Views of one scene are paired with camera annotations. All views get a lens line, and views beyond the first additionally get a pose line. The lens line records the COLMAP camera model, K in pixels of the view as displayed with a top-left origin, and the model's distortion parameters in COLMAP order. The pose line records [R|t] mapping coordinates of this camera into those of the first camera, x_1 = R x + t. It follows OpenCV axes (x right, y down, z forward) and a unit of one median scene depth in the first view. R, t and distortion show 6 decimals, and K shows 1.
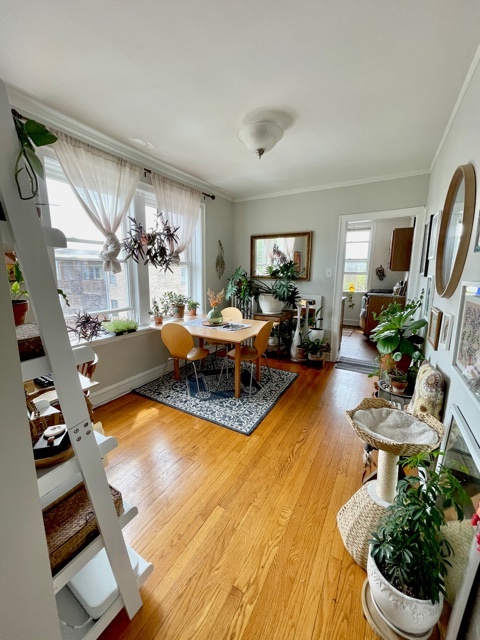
lens RADIAL K [[256.0, 0, 240.9], [0, 256.0, 318.2], [0, 0, 1]] dist [-0.000790, -0.000550]
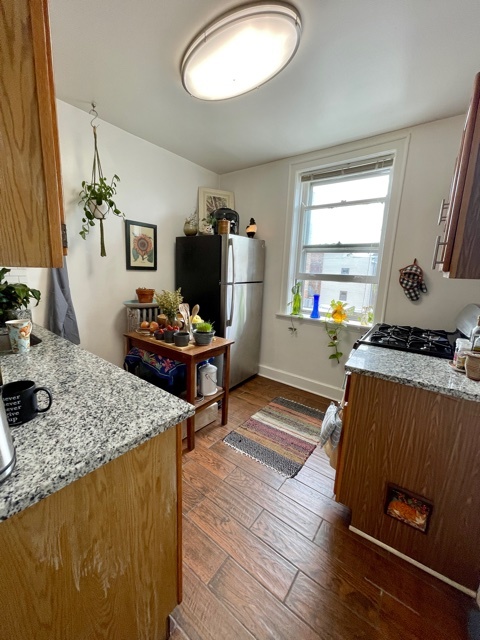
lens RADIAL K [[256.0, 0, 236.5], [0, 256.0, 319.1], [0, 0, 1]] dist [-0.000790, -0.000550]
pose [[0.990902, 0.052183, -0.124054, 0.941949], [-0.051337, 0.998631, 0.010001, -0.307473], [0.124406, -0.003542, 0.992225, 1.651974]]
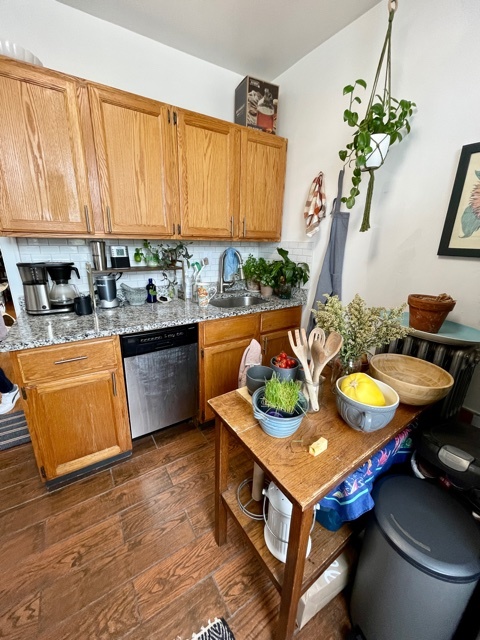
lens RADIAL K [[256.0, 0, 237.7], [0, 256.0, 316.7], [0, 0, 1]] dist [-0.000790, -0.000550]
pose [[-0.455062, 0.245844, -0.855850, 1.040288], [-0.181934, 0.915188, 0.359625, -0.501328], [0.871676, 0.319360, -0.371740, 2.653634]]
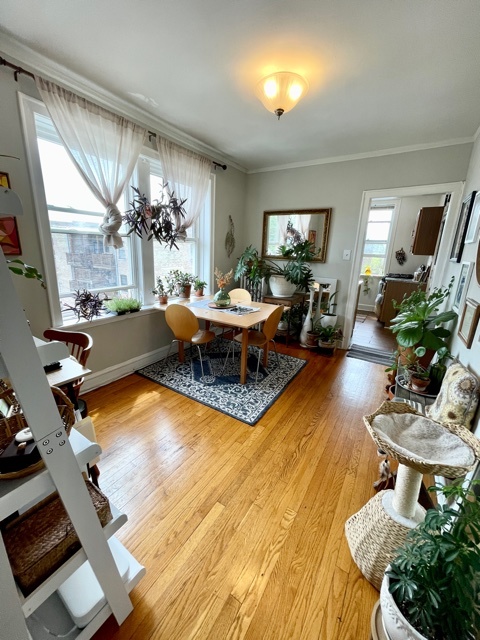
lens RADIAL K [[256.0, 0, 240.5], [0, 256.0, 316.7], [0, 0, 1]] dist [-0.000790, -0.000550]
pose [[0.998708, 0.038688, -0.032960, -0.000479], [-0.036066, 0.996398, 0.076751, -0.018401], [0.035810, -0.075463, 0.996505, 0.077912]]
